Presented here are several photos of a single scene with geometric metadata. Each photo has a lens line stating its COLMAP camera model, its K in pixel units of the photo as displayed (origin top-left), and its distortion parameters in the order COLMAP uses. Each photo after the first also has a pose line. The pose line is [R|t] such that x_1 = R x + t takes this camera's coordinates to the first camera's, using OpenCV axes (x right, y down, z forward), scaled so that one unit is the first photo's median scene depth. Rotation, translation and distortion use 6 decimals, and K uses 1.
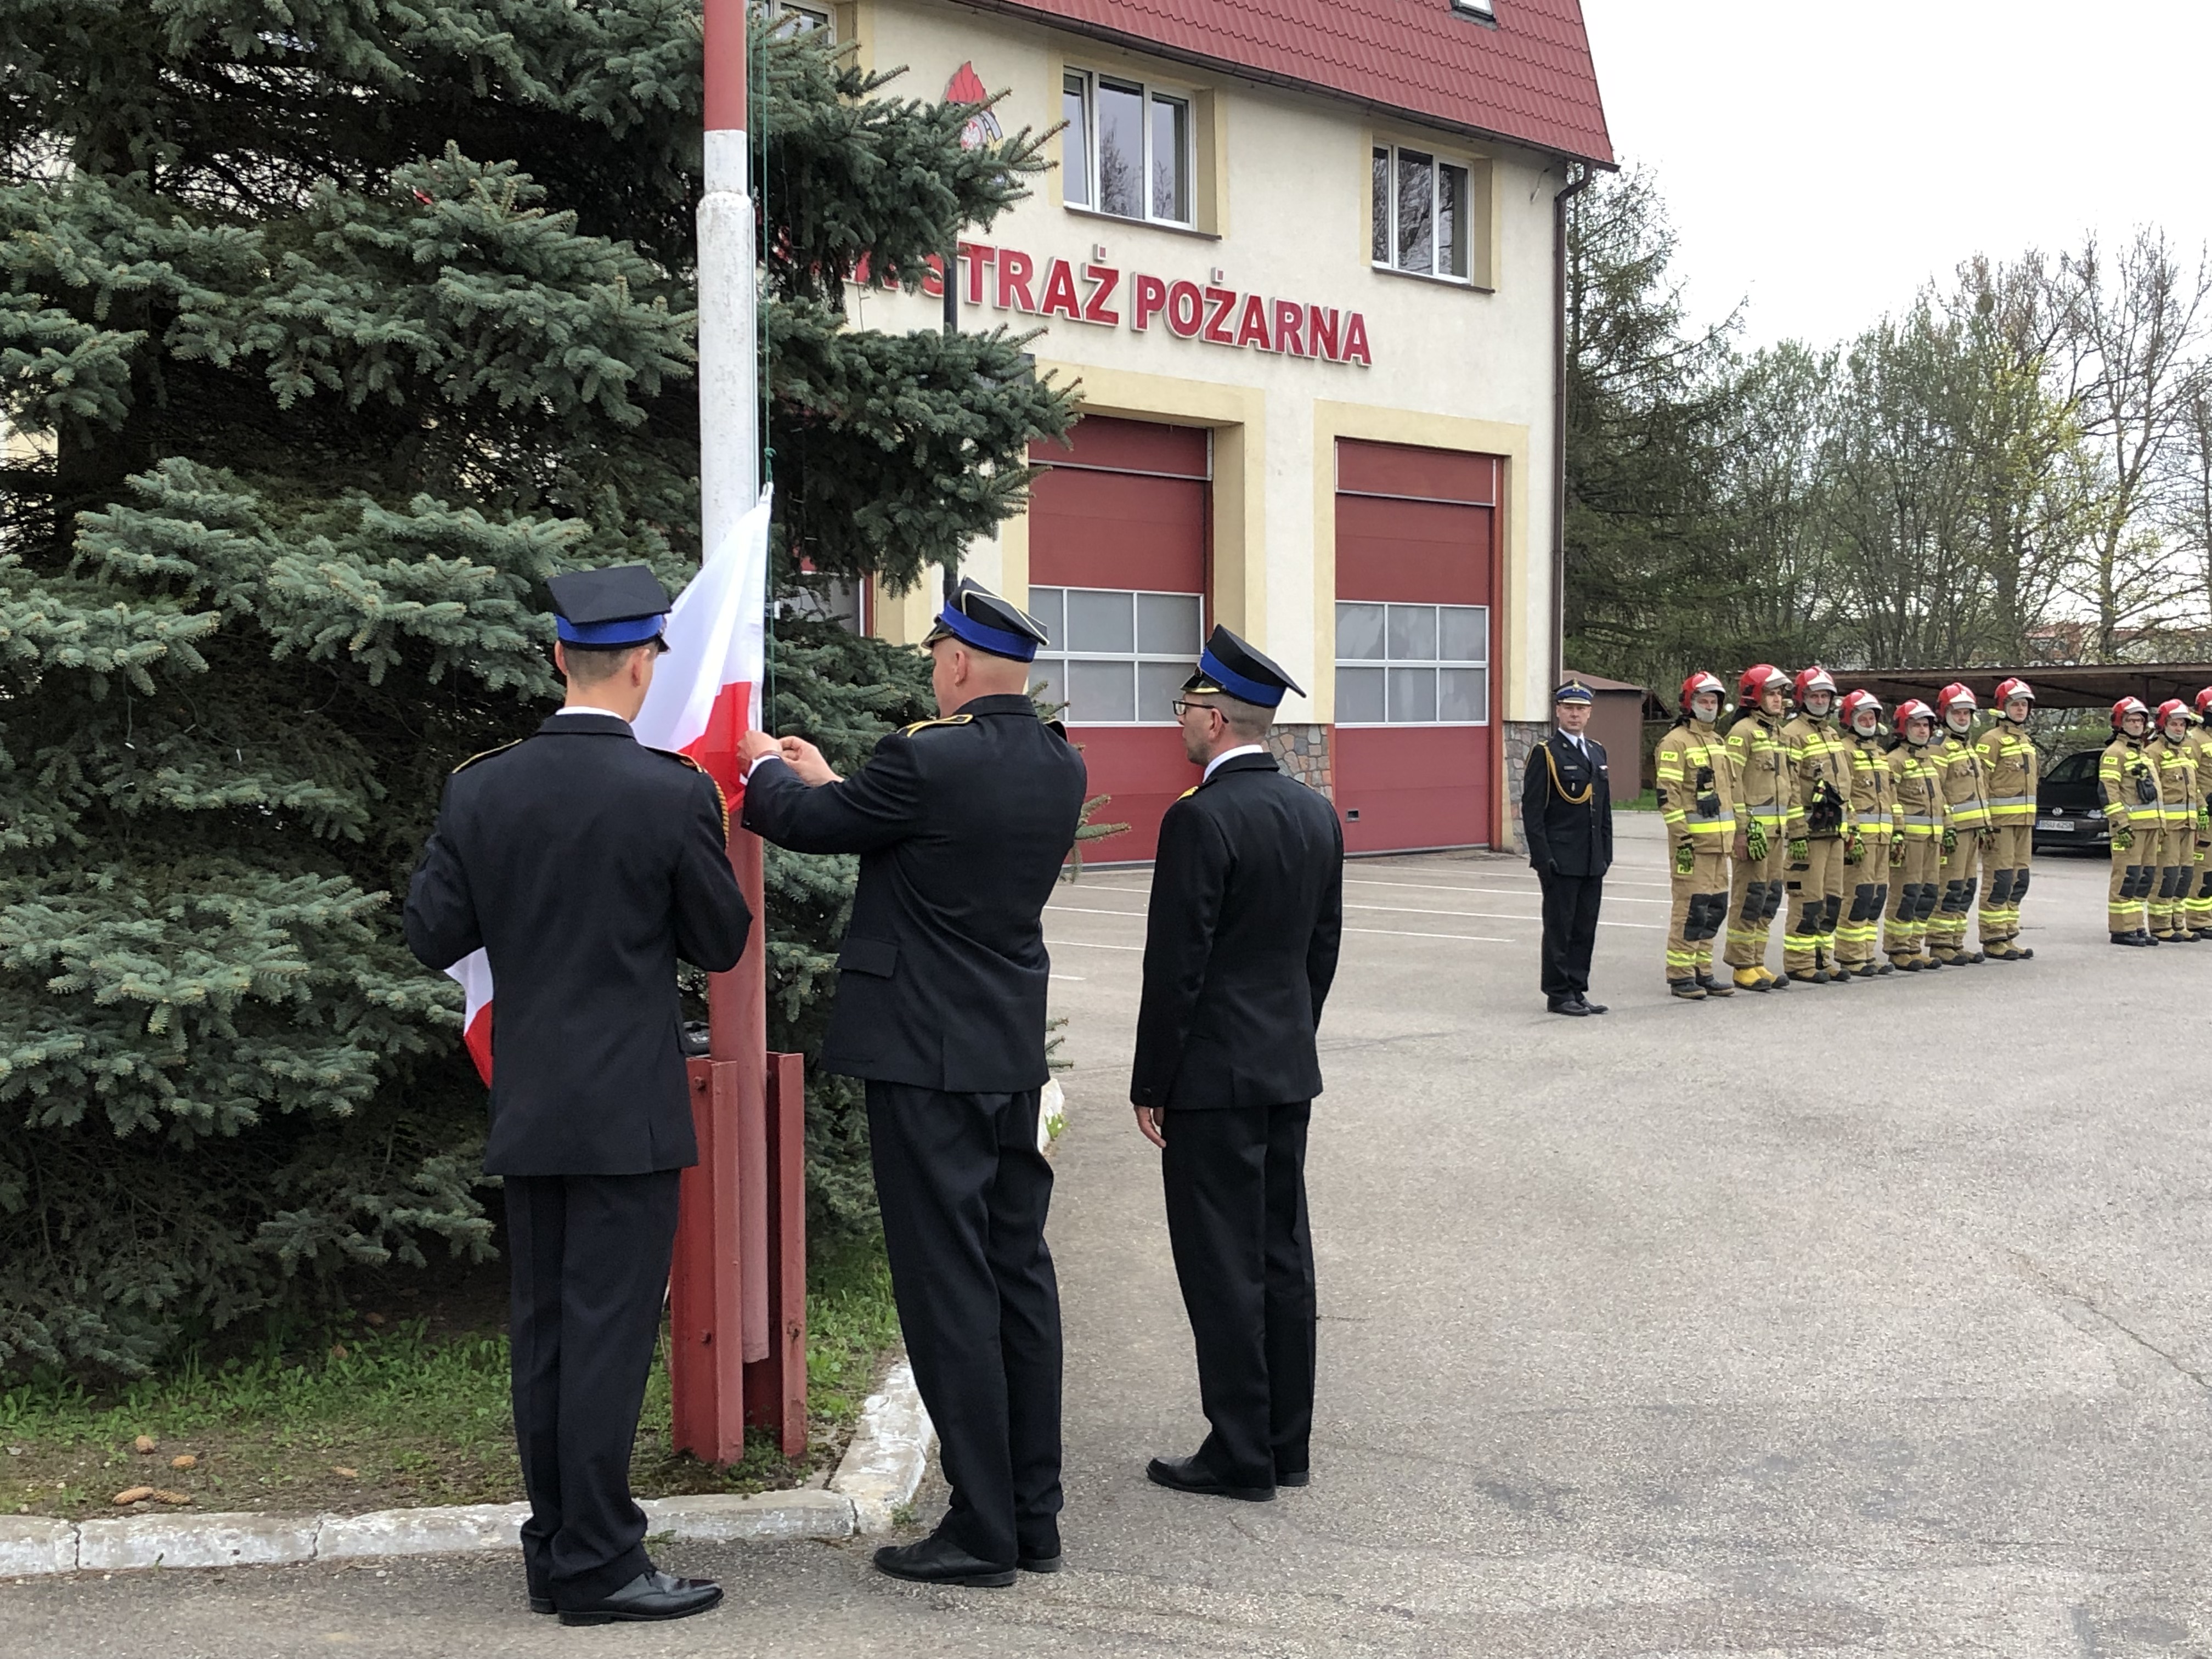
lens RADIAL K [[2987.6, 0, 1120.3], [0, 2987.6, 839.1], [0, 0, 1]] dist [0.063176, 0.000000]
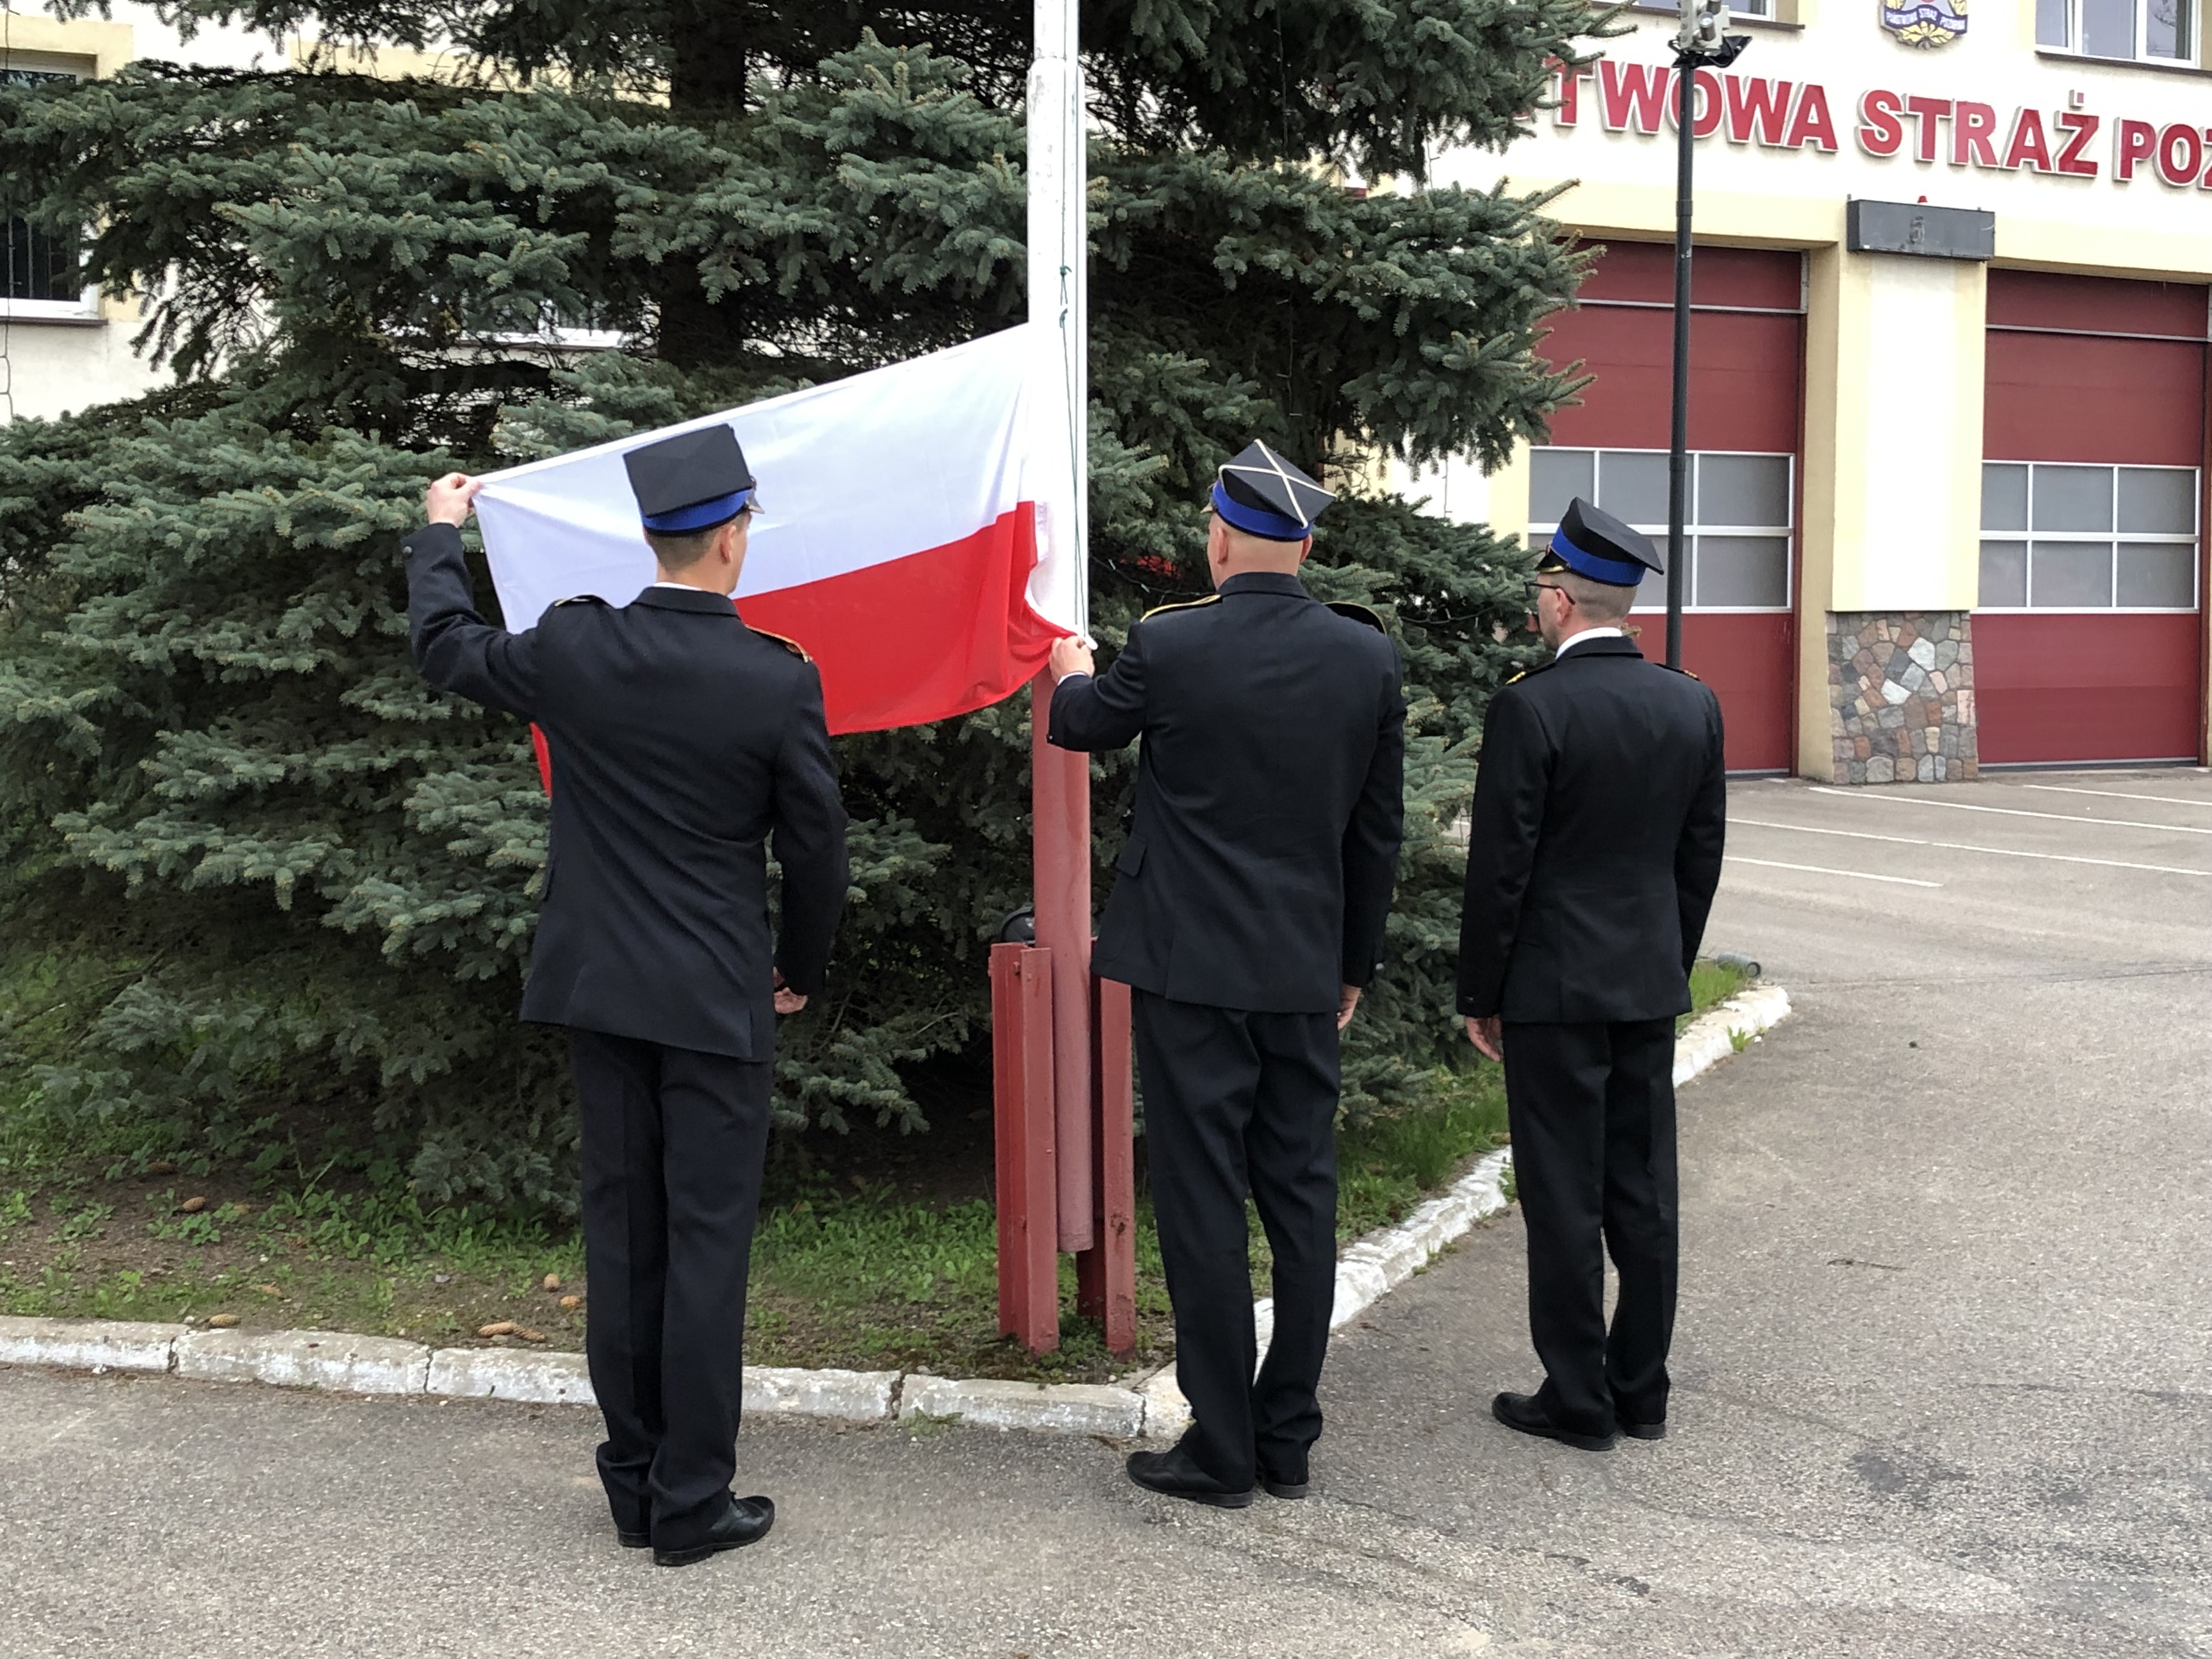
lens RADIAL K [[2987.6, 0, 1073.5], [0, 2987.6, 792.8], [0, 0, 1]] dist [0.063176, 0.000000]
pose [[0.930293, 0.024812, -0.365976, 0.190817], [-0.016711, 0.999541, 0.025288, -0.001384], [0.366436, -0.017410, 0.930280, 0.070764]]
